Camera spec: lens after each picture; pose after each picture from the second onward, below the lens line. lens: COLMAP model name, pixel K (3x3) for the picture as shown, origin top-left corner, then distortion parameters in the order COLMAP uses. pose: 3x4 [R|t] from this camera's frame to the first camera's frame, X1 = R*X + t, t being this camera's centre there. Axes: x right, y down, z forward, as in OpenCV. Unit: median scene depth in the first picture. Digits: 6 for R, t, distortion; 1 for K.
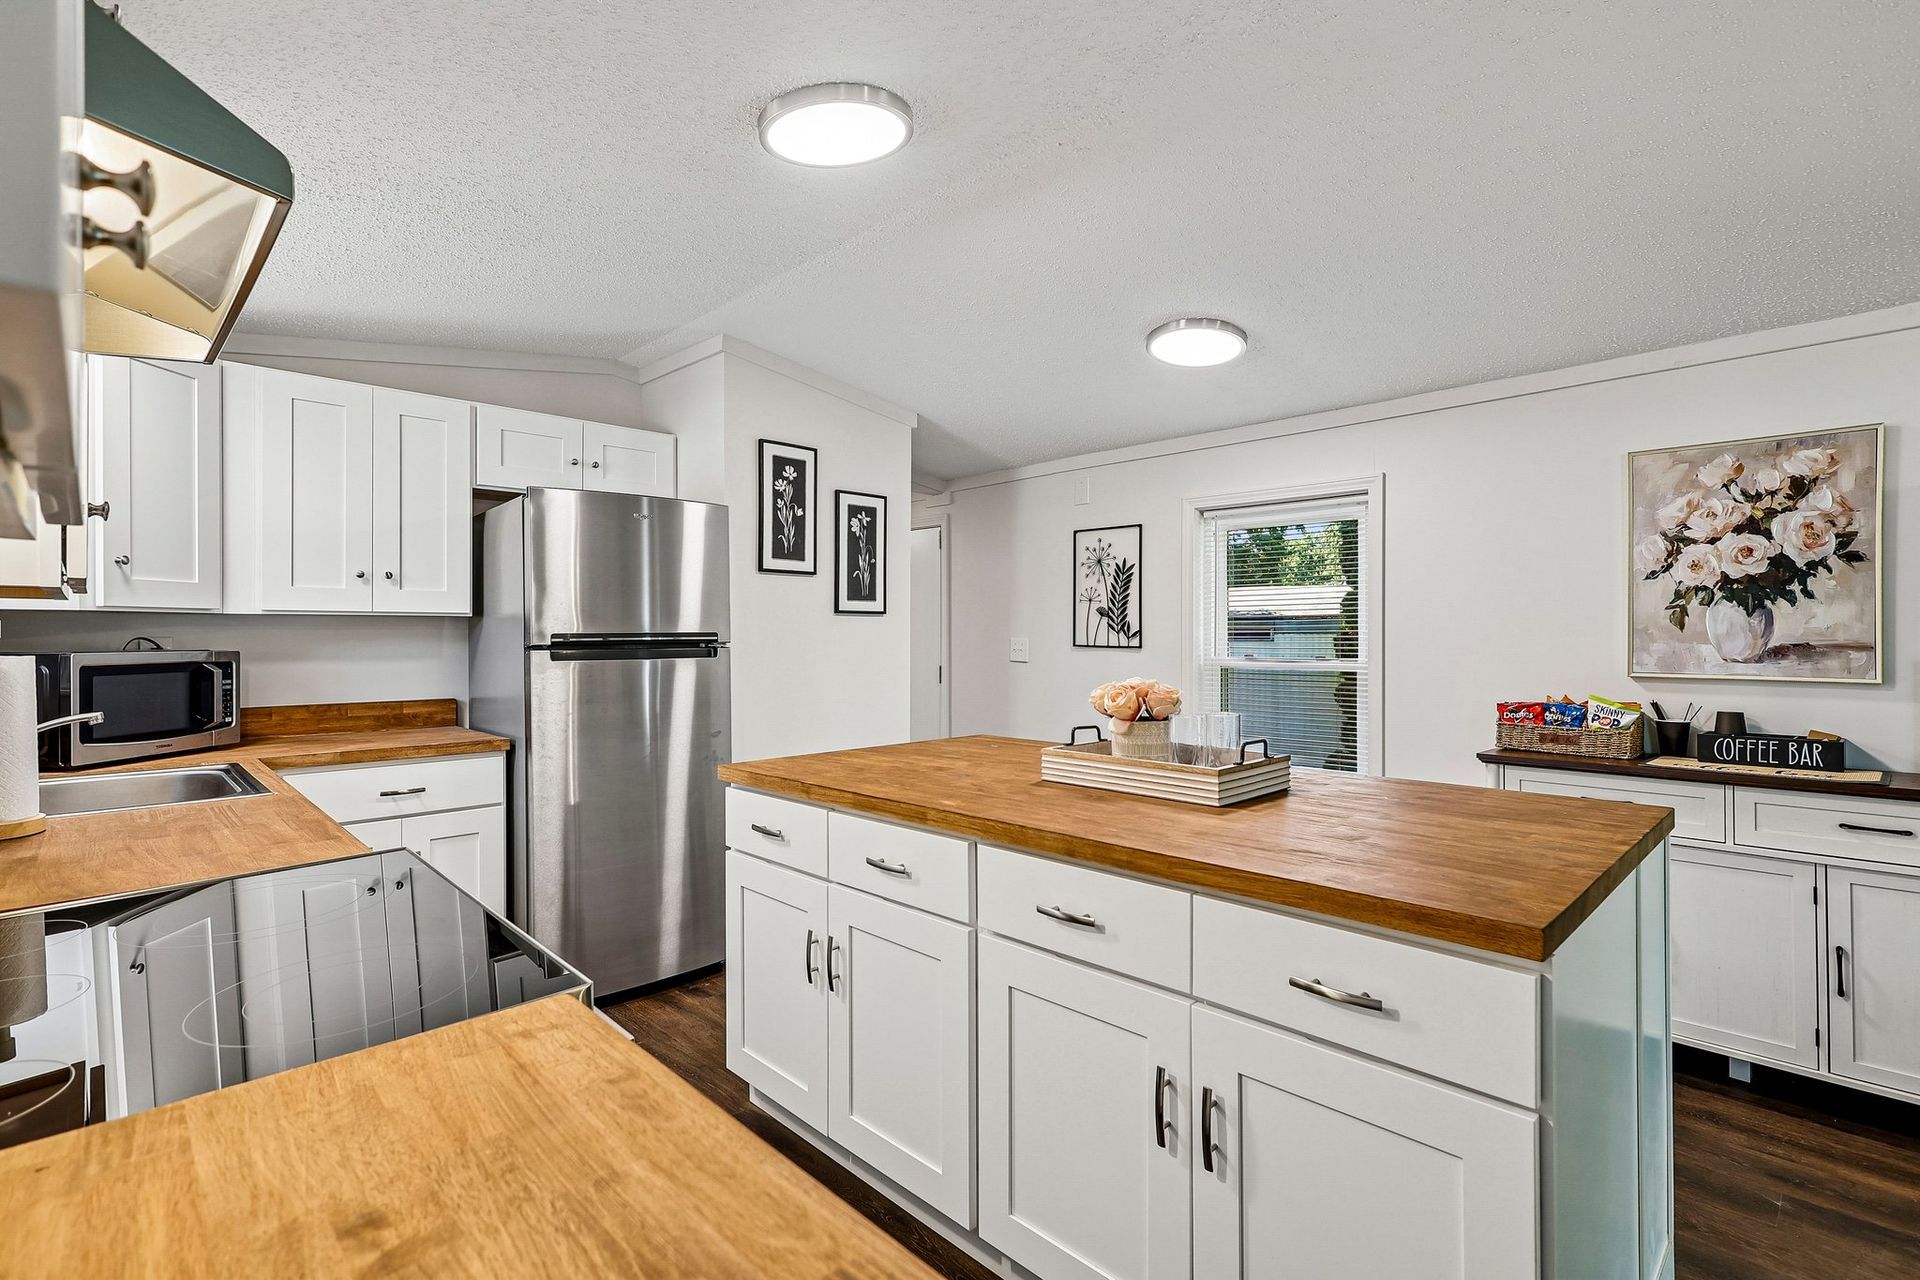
lens RADIAL K [[892.2, 0, 952.9], [0, 892.2, 634.6], [0, 0, 1]] dist [-0.001534, 0.000246]
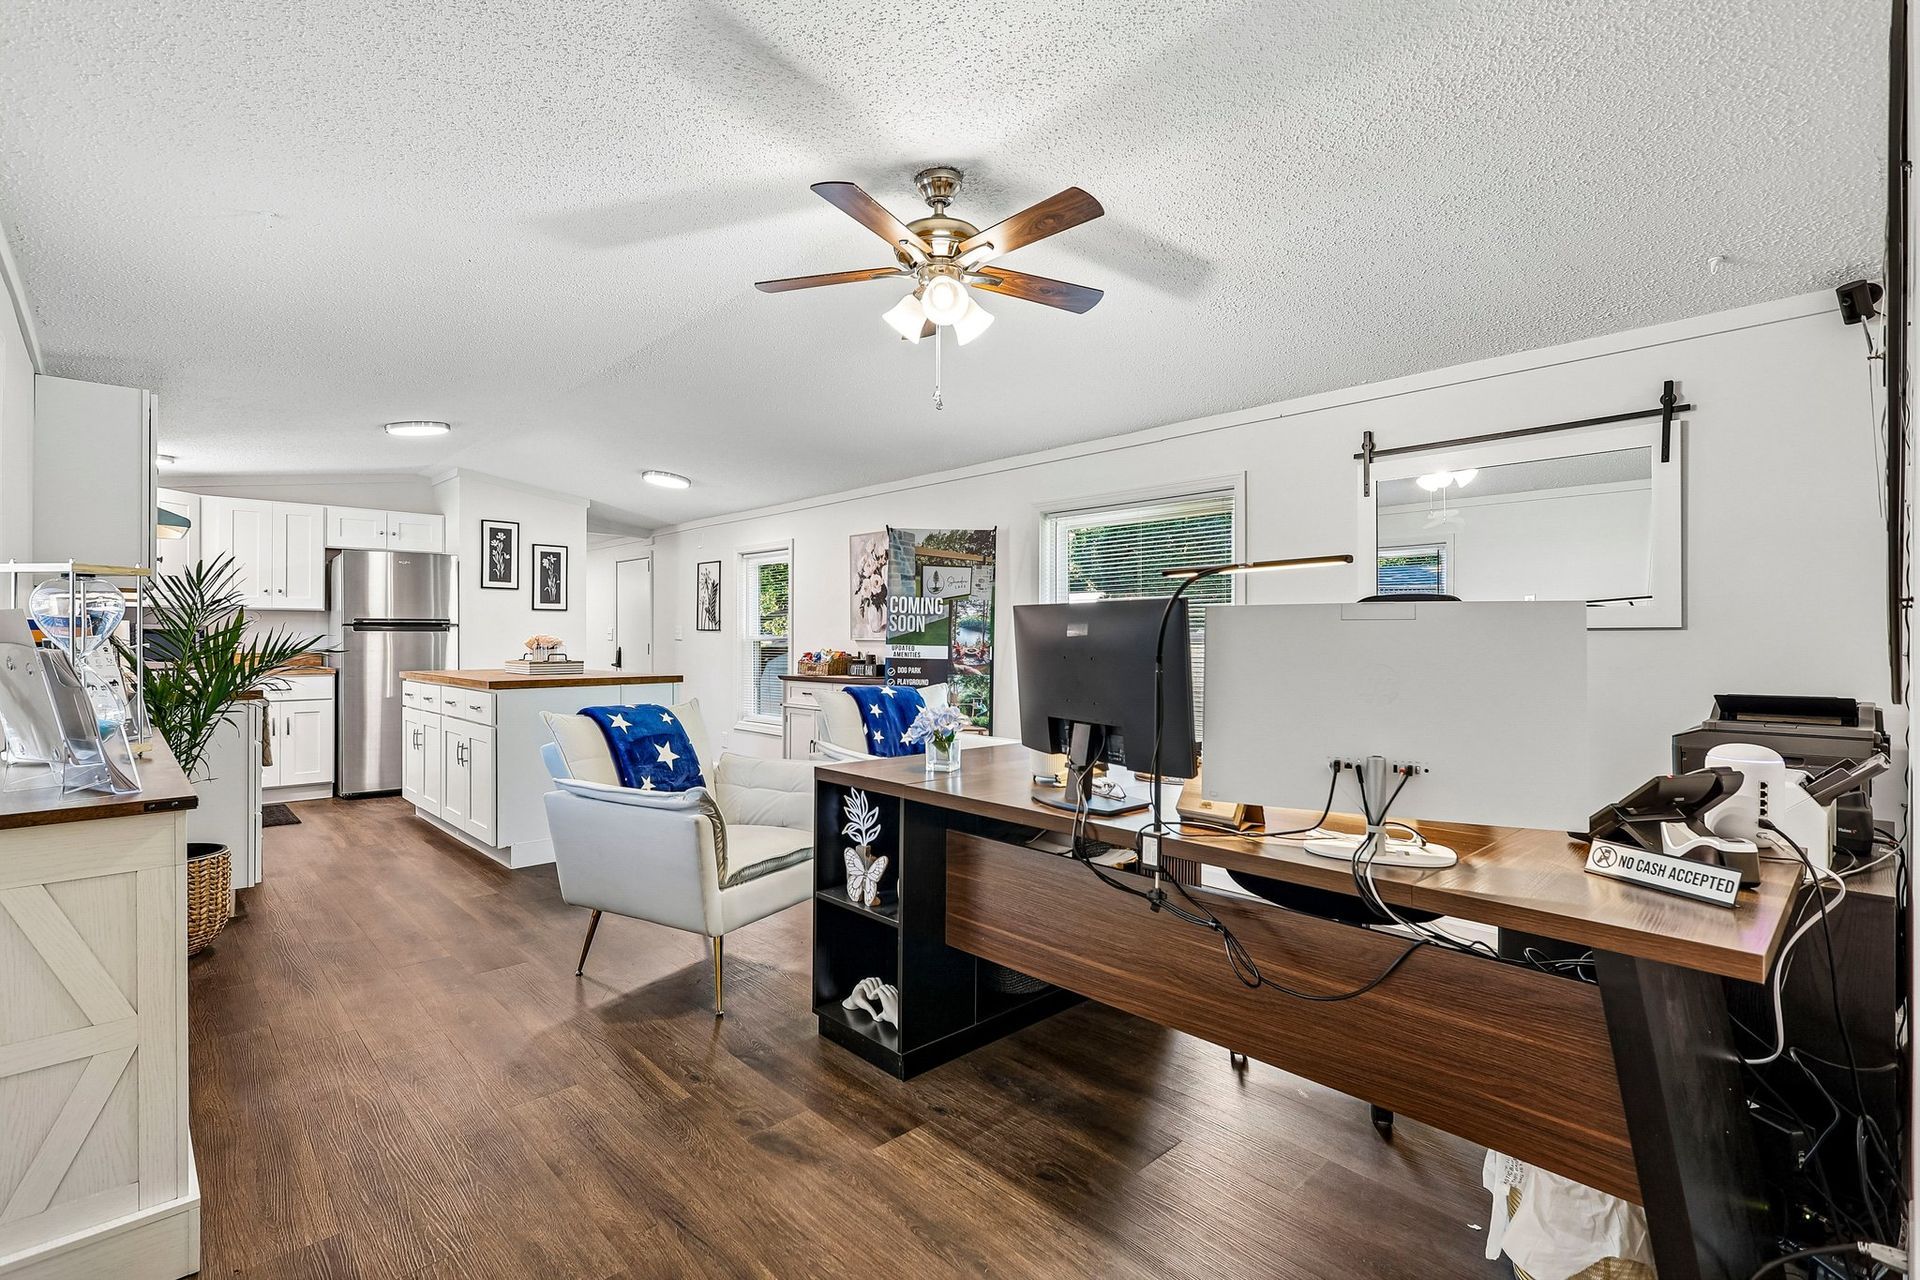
lens RADIAL K [[892.2, 0, 956.3], [0, 892.2, 635.9], [0, 0, 1]] dist [-0.001534, 0.000246]
pose [[0.999892, 0.003166, -0.014360, 0.821297], [-0.003181, 0.999994, -0.001021, 0.030777], [0.014357, 0.001067, 0.999896, -0.895145]]
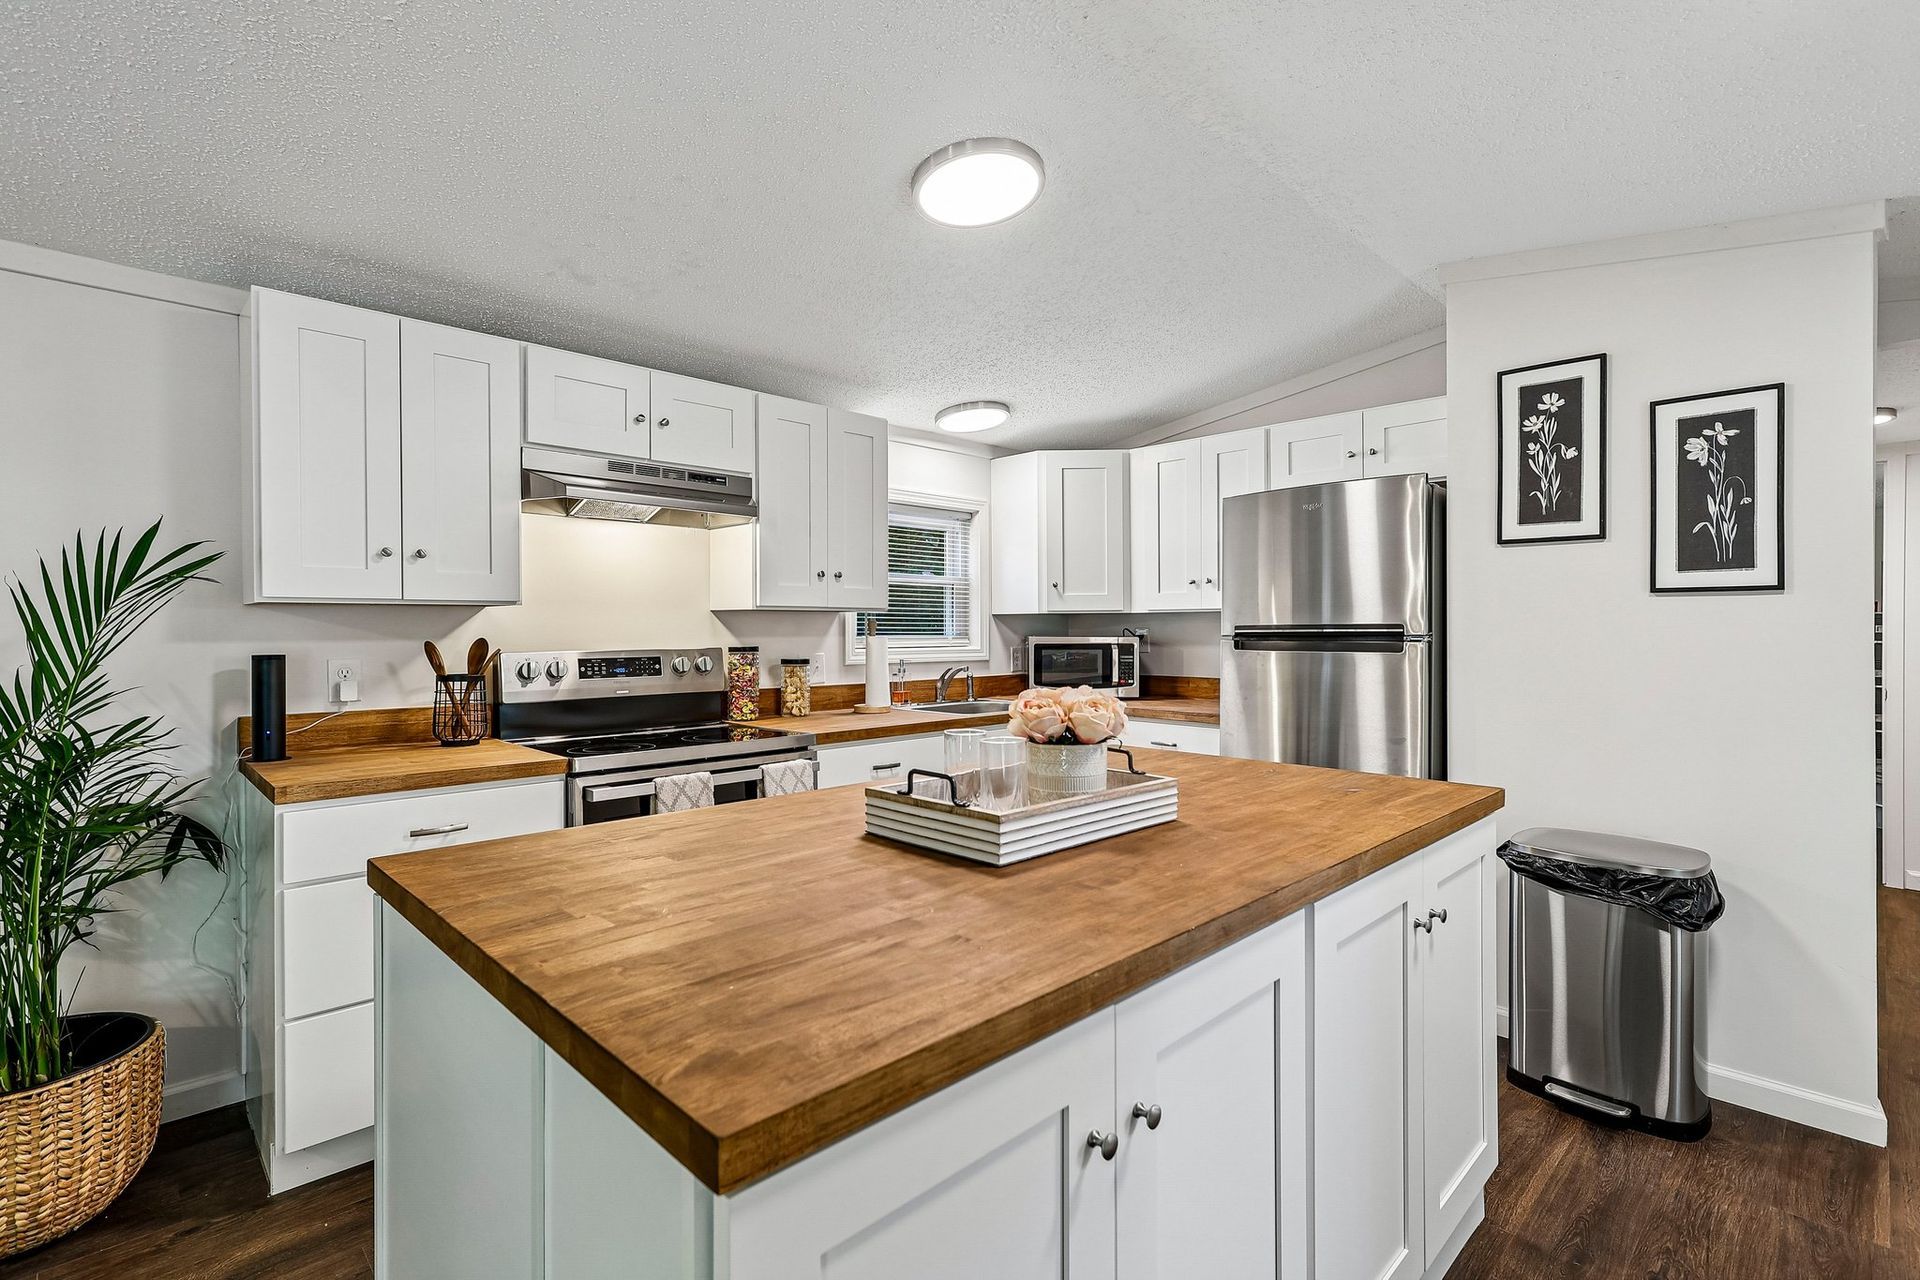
lens RADIAL K [[892.2, 0, 948.4], [0, 892.2, 633.0], [0, 0, 1]] dist [-0.001534, 0.000246]
pose [[-0.000983, 0.008339, -0.999965, 0.545878], [0.003941, 0.999957, 0.008335, -0.002055], [0.999992, -0.003933, -0.001016, 0.511614]]
